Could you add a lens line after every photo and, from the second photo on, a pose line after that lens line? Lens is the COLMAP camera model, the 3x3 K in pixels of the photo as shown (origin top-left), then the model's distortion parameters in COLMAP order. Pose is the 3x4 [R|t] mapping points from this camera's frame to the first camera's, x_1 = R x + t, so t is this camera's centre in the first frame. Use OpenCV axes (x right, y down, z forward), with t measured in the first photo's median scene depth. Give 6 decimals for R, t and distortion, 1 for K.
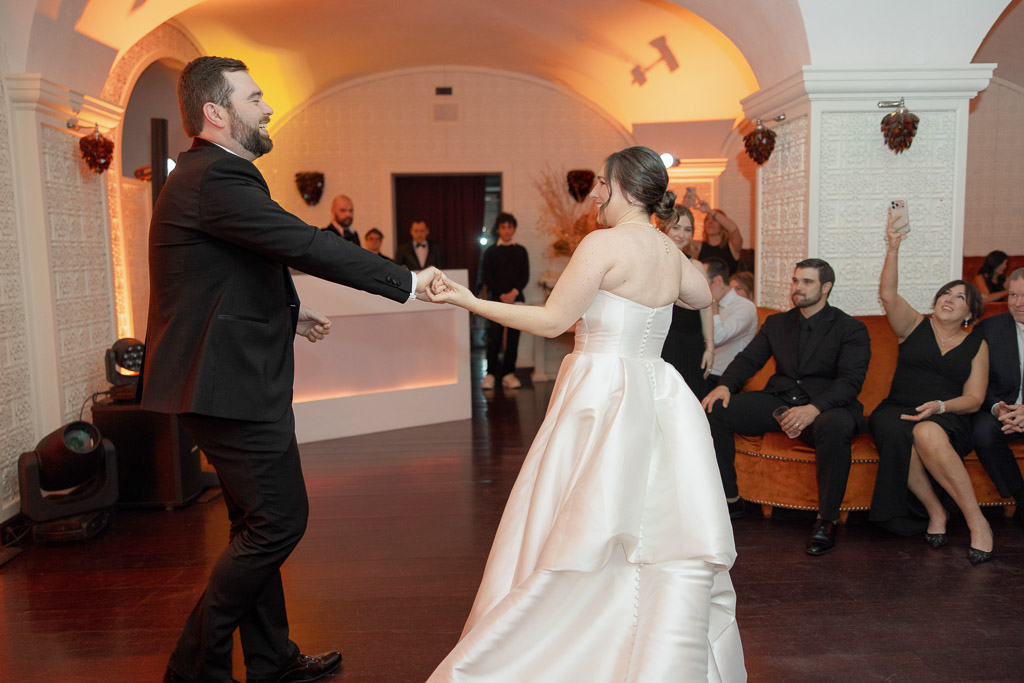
lens RADIAL K [[802.8, 0, 504.8], [0, 802.8, 342.2], [0, 0, 1]] dist [-0.015875, -0.000934]
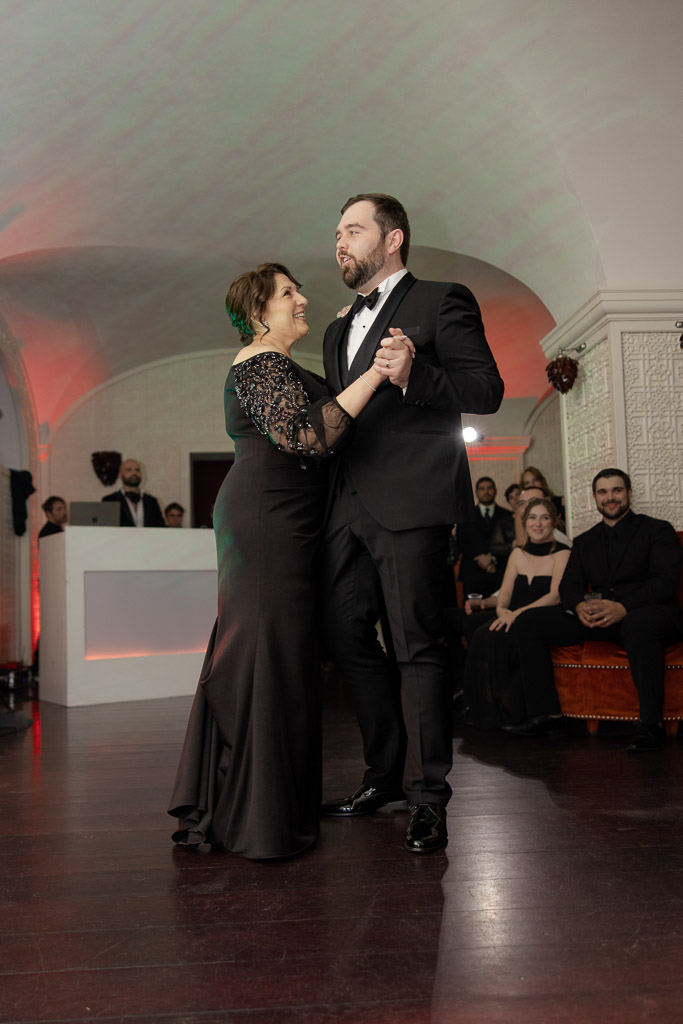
lens RADIAL K [[849.0, 0, 309.7], [0, 849.0, 519.5], [0, 0, 1]] dist [-0.013462, 0.000745]
pose [[0.999949, -0.006427, 0.007852, -0.009490], [0.007689, 0.984906, -0.172917, 0.114597], [-0.006622, 0.172969, 0.984905, -0.017583]]
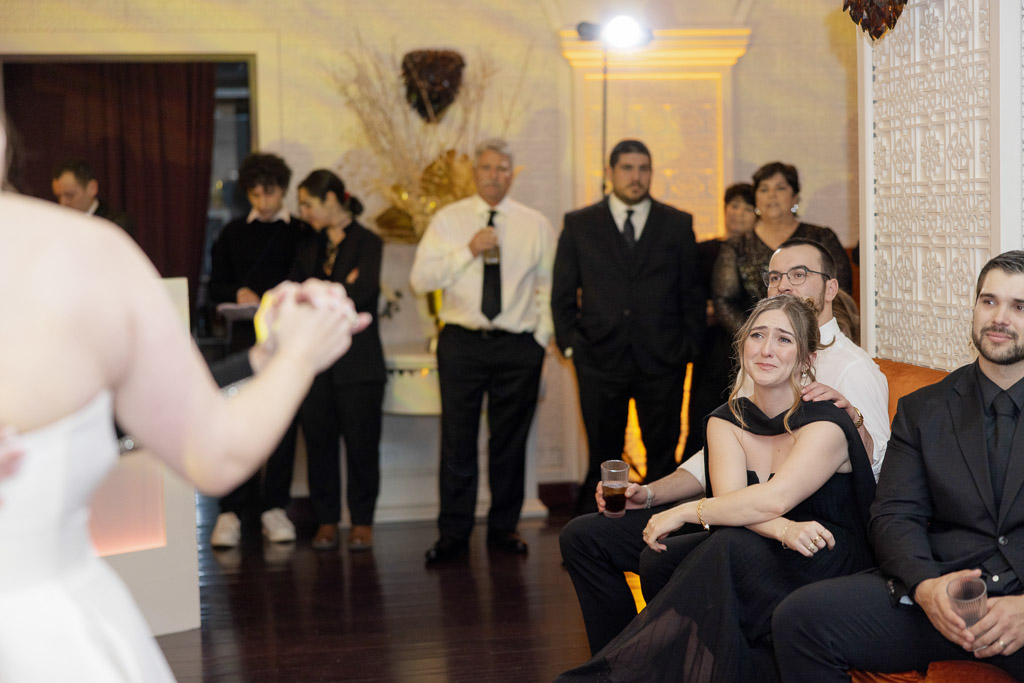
lens RADIAL K [[1753.9, 0, 504.1], [0, 1753.9, 348.7], [0, 0, 1]] dist [-0.027757, 0.000000]
pose [[0.989280, -0.012690, 0.145477, -0.024000], [0.019295, 0.998841, -0.044084, -0.012694], [-0.144749, 0.046418, 0.988379, 0.090145]]
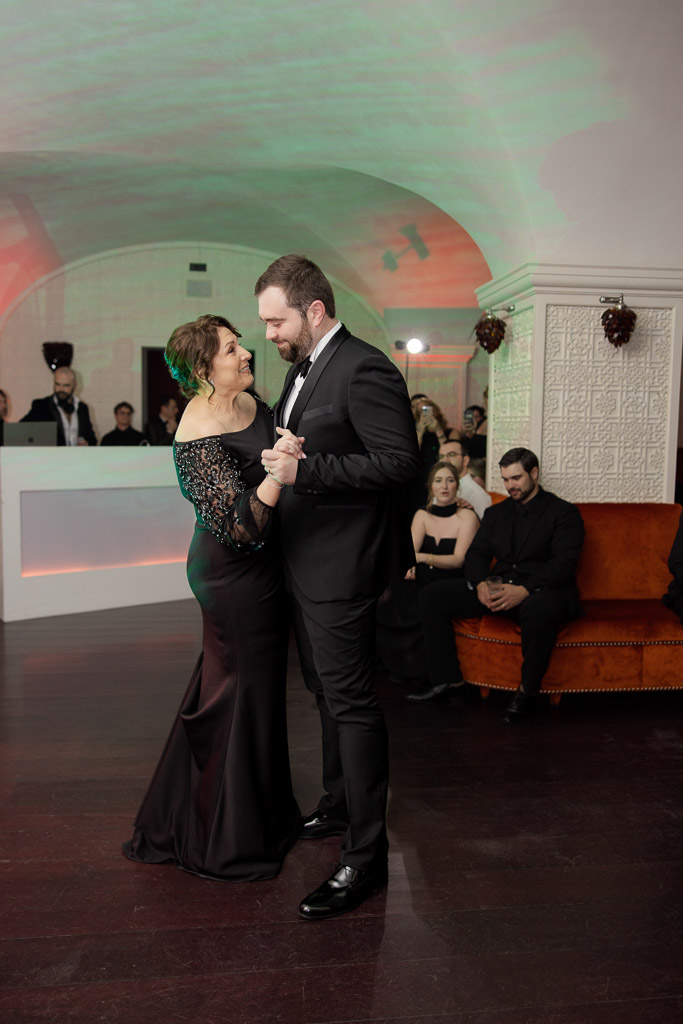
lens RADIAL K [[802.8, 0, 332.7], [0, 802.8, 503.0], [0, 0, 1]] dist [-0.015875, -0.000934]
pose [[0.996302, 0.025624, 0.082006, 0.038277], [-0.023714, 0.999426, -0.024182, -0.000696], [-0.082579, 0.022148, 0.996338, 0.000046]]
